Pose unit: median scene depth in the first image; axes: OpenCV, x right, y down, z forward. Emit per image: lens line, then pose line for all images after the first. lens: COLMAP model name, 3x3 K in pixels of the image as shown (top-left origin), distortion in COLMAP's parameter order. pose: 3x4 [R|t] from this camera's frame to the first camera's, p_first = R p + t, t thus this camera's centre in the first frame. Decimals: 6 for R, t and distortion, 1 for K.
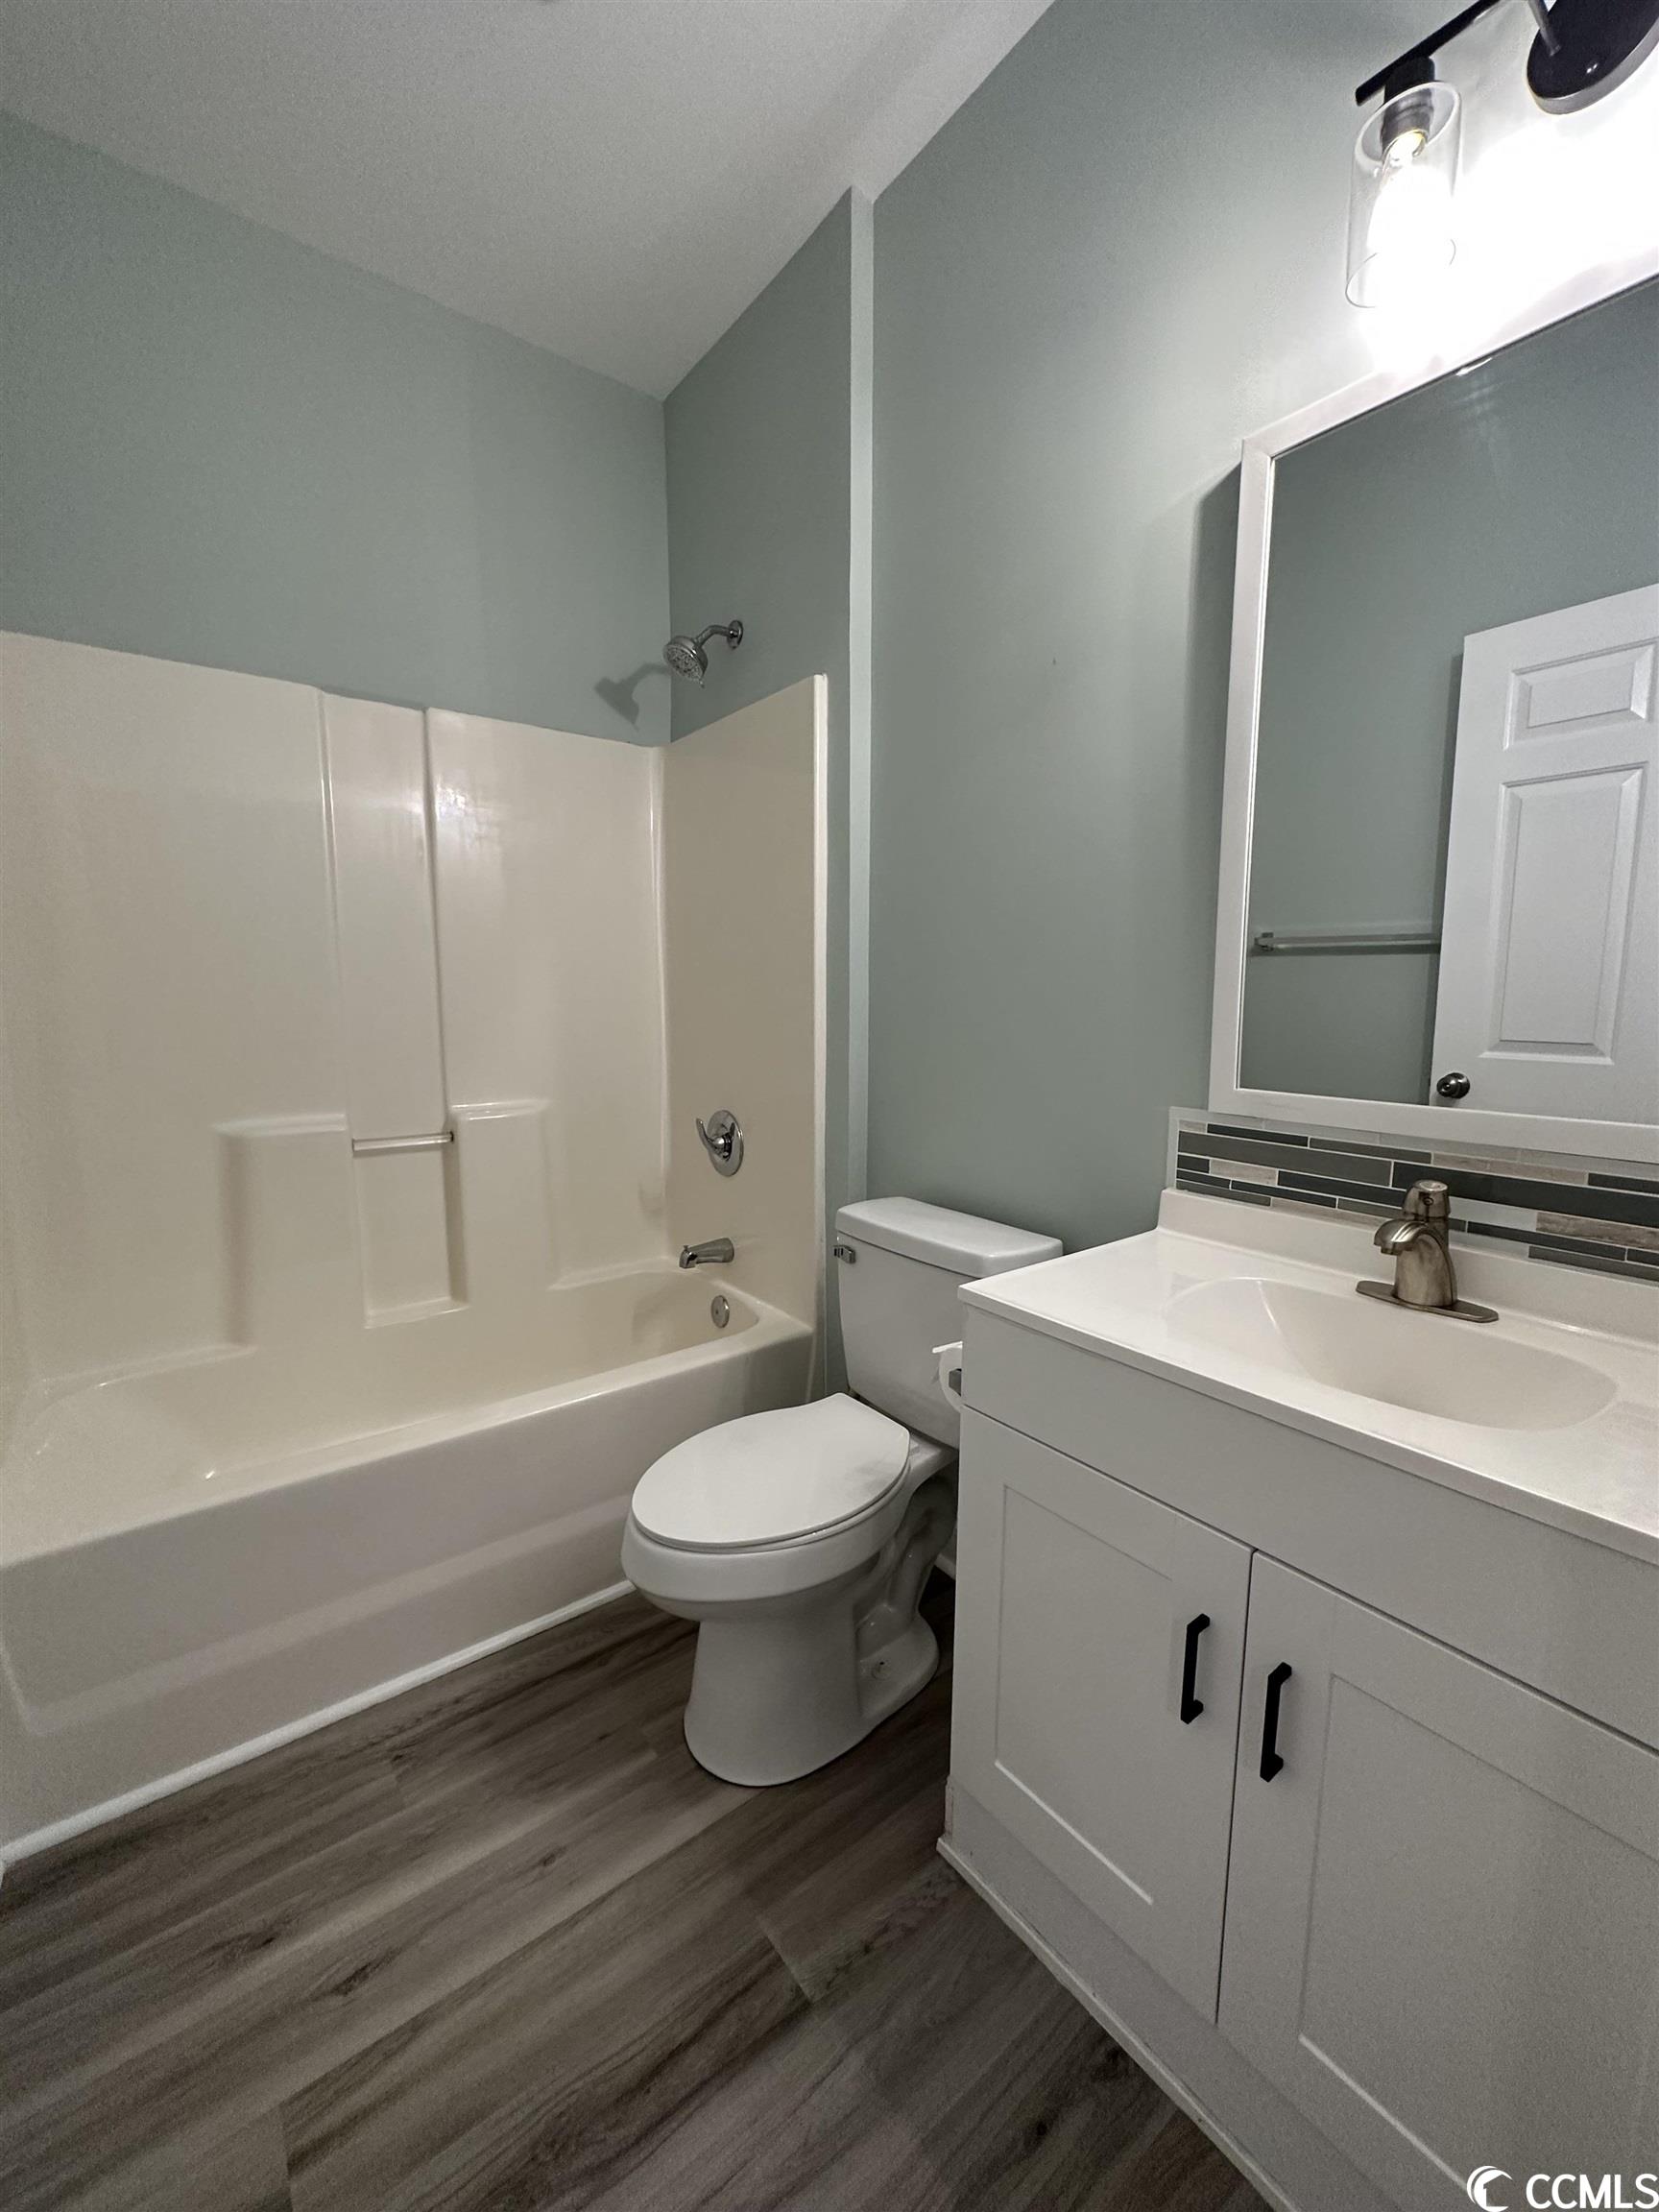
lens RADIAL K [[884.1, 0, 833.7], [0, 884.1, 1096.3], [0, 0, 1]] dist [-0.003834, 0.000831]
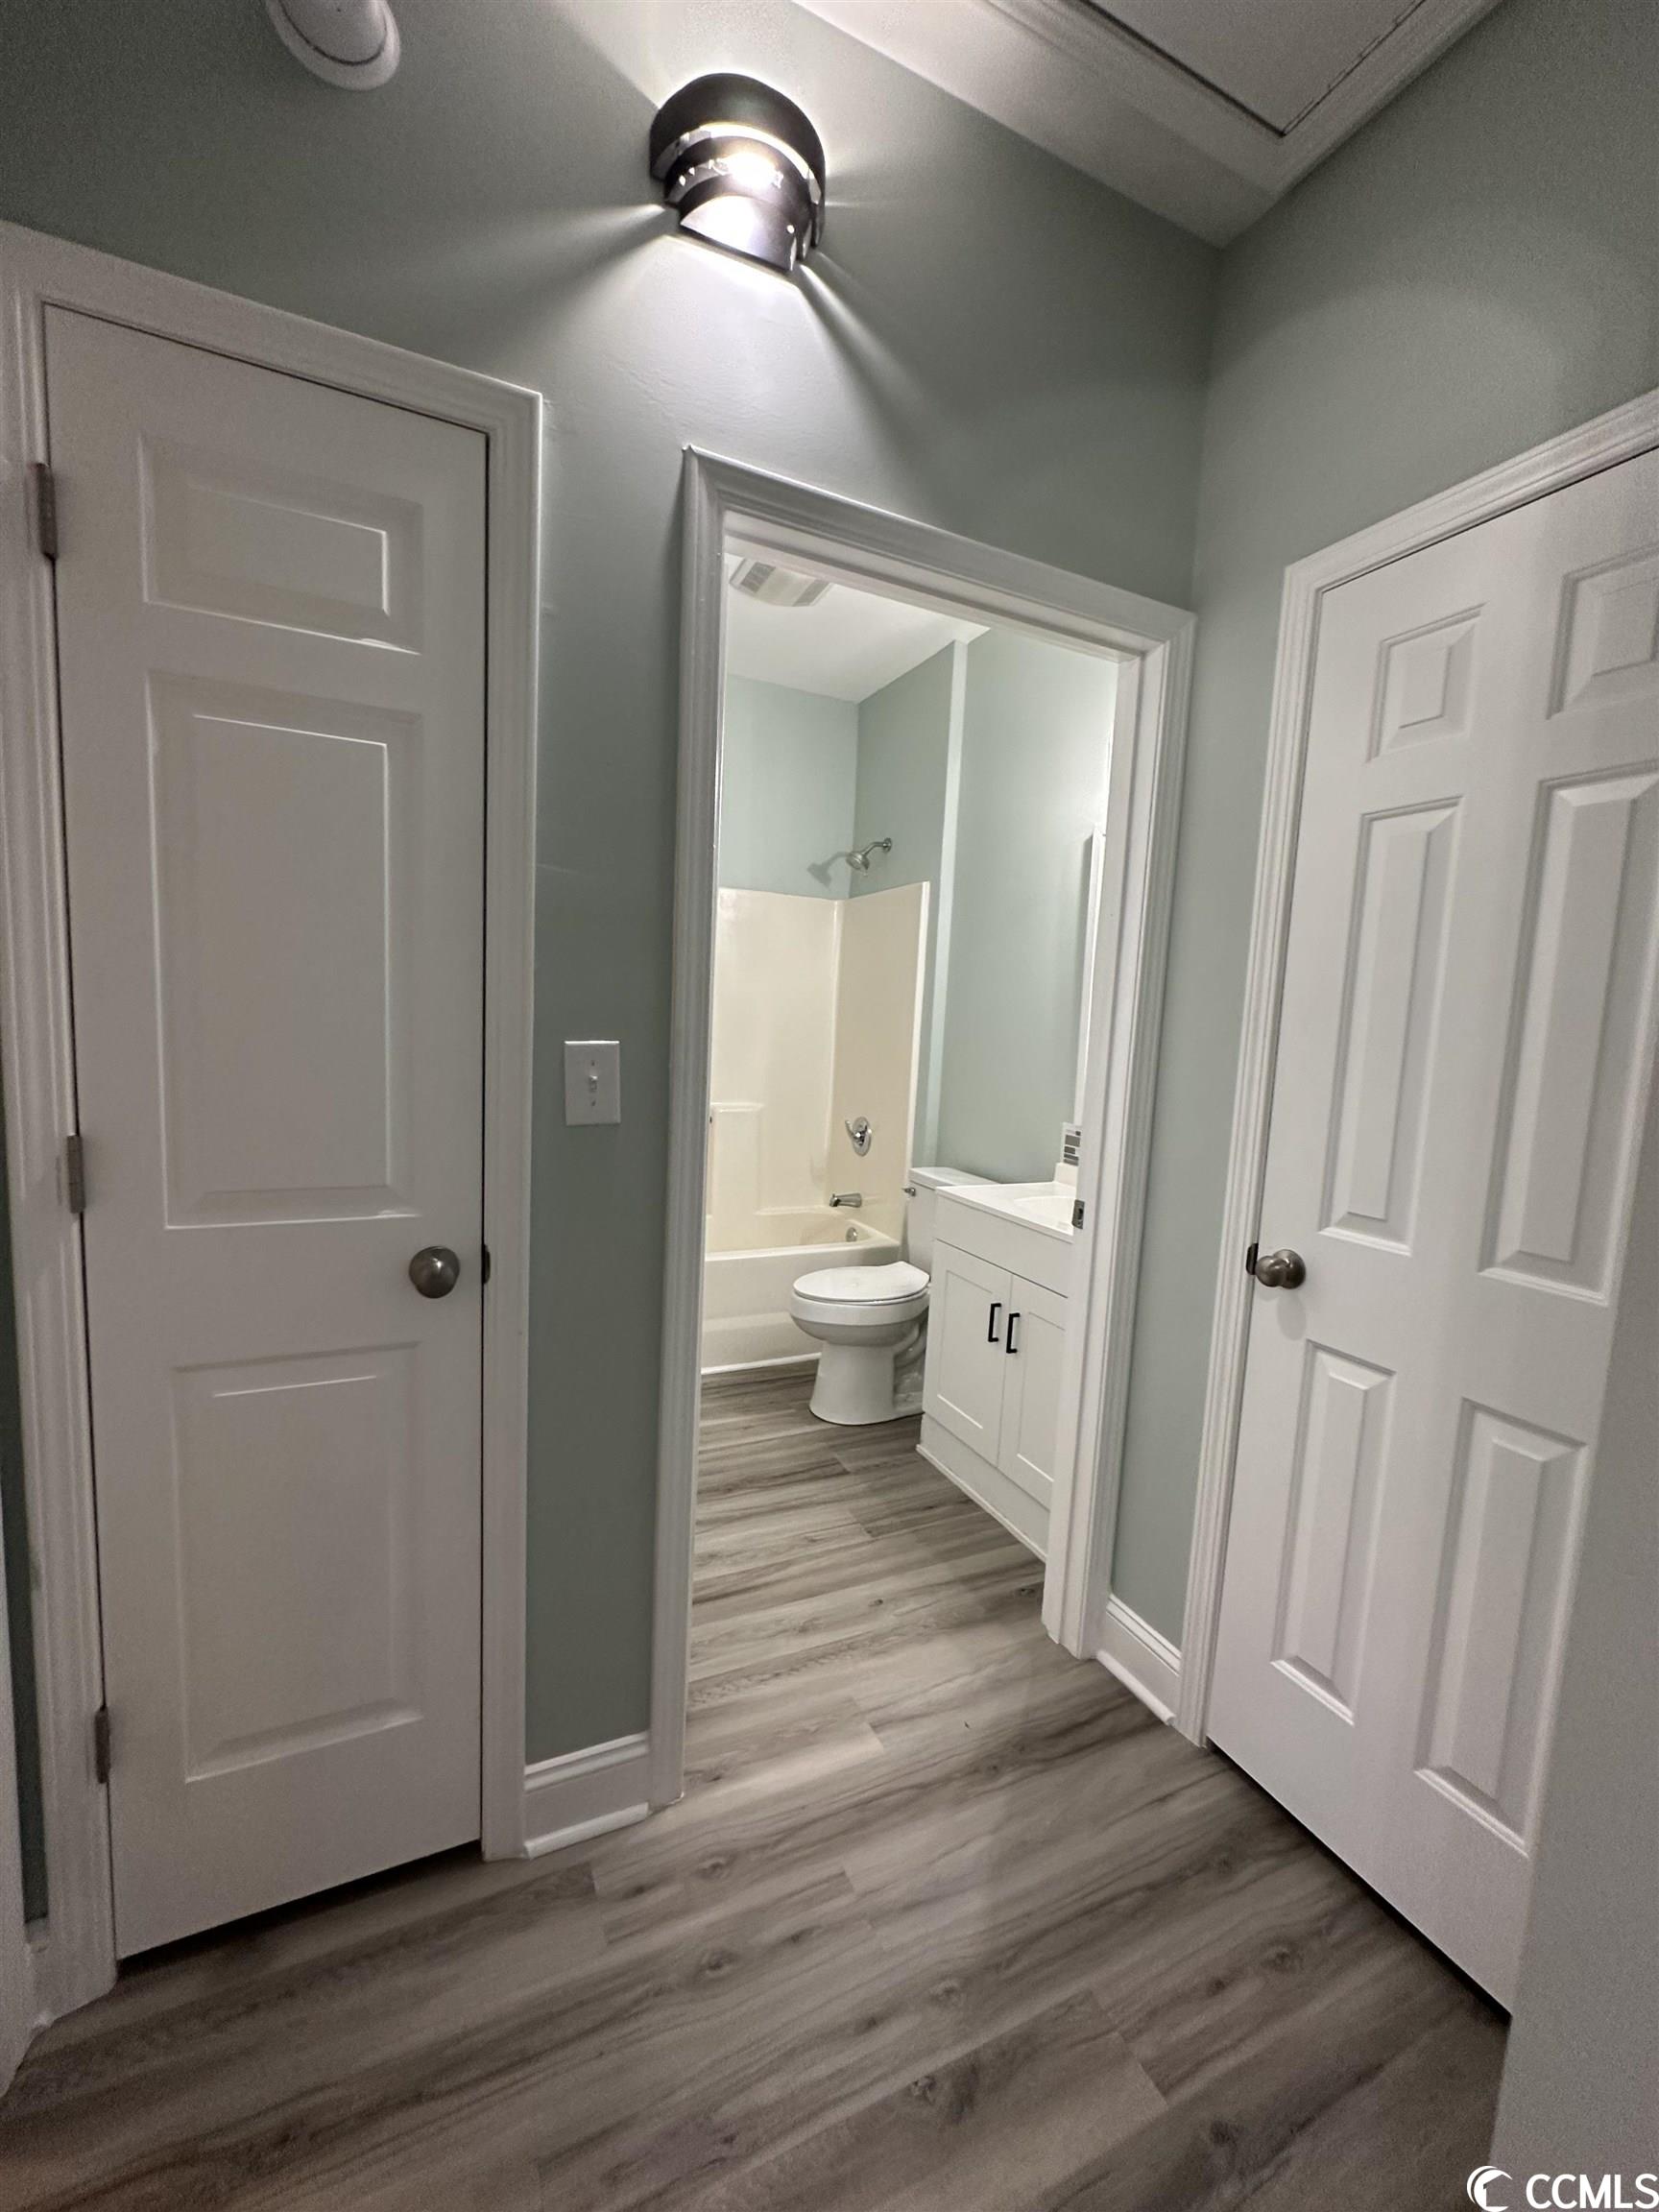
lens RADIAL K [[884.1, 0, 826.6], [0, 884.1, 1111.3], [0, 0, 1]] dist [-0.003834, 0.000831]
pose [[0.974496, 0.070571, -0.213020, 0.225592], [-0.075659, 0.997008, -0.015816, 0.048425], [0.211266, 0.031529, 0.976920, -0.892976]]
